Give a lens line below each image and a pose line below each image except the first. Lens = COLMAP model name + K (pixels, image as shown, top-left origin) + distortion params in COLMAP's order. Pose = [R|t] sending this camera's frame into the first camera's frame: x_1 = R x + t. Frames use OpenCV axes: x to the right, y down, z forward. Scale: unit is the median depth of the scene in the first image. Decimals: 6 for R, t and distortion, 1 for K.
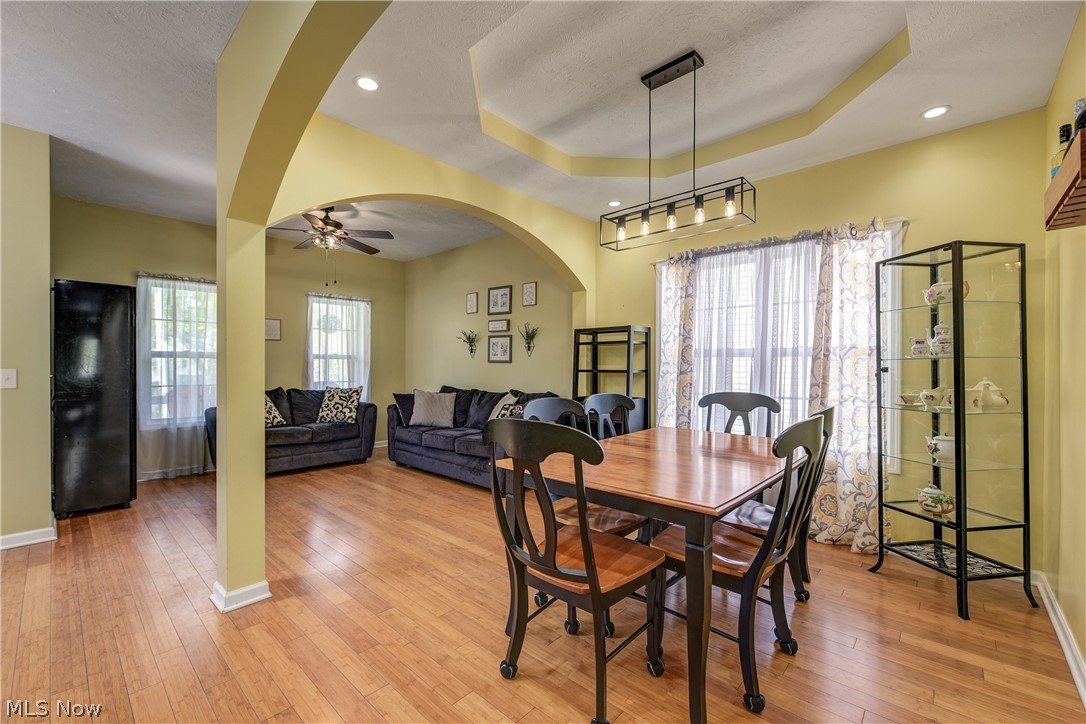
lens RADIAL K [[442.5, 0, 543.5], [0, 442.5, 365.7], [0, 0, 1]] dist [-0.000543, -0.000404]
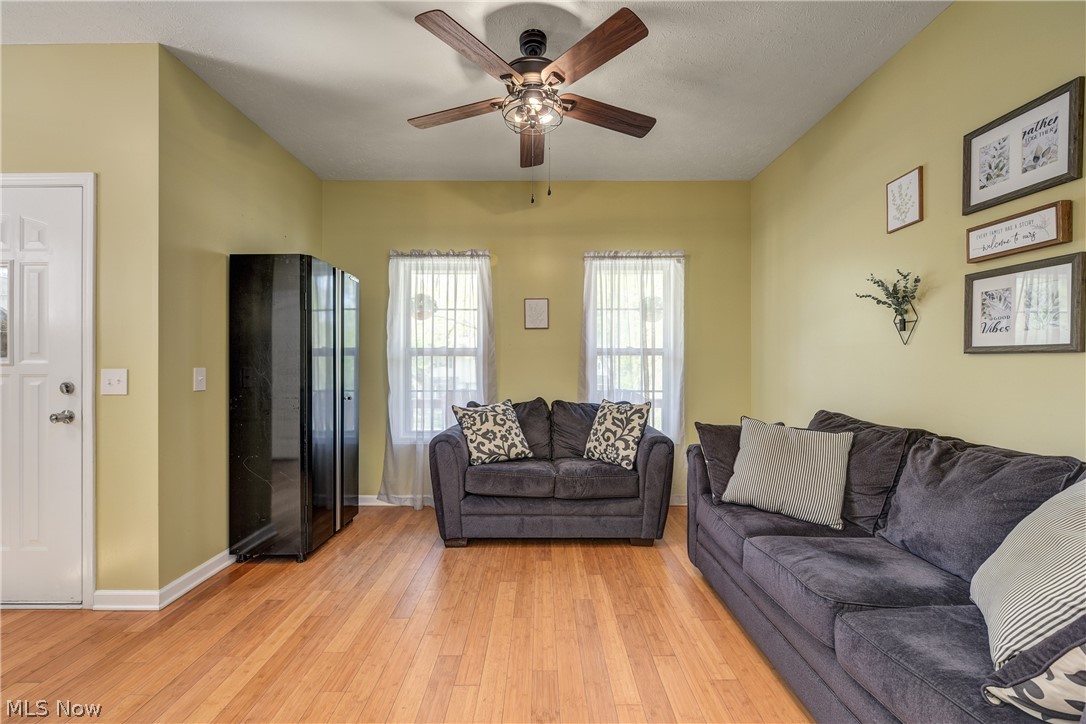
lens RADIAL K [[442.5, 0, 543.5], [0, 442.5, 365.7], [0, 0, 1]] dist [-0.000543, -0.000404]
pose [[0.669787, -0.004356, -0.742541, -0.093078], [0.000332, 0.999984, -0.005567, 0.003980], [0.742553, 0.003482, 0.669778, 0.549413]]
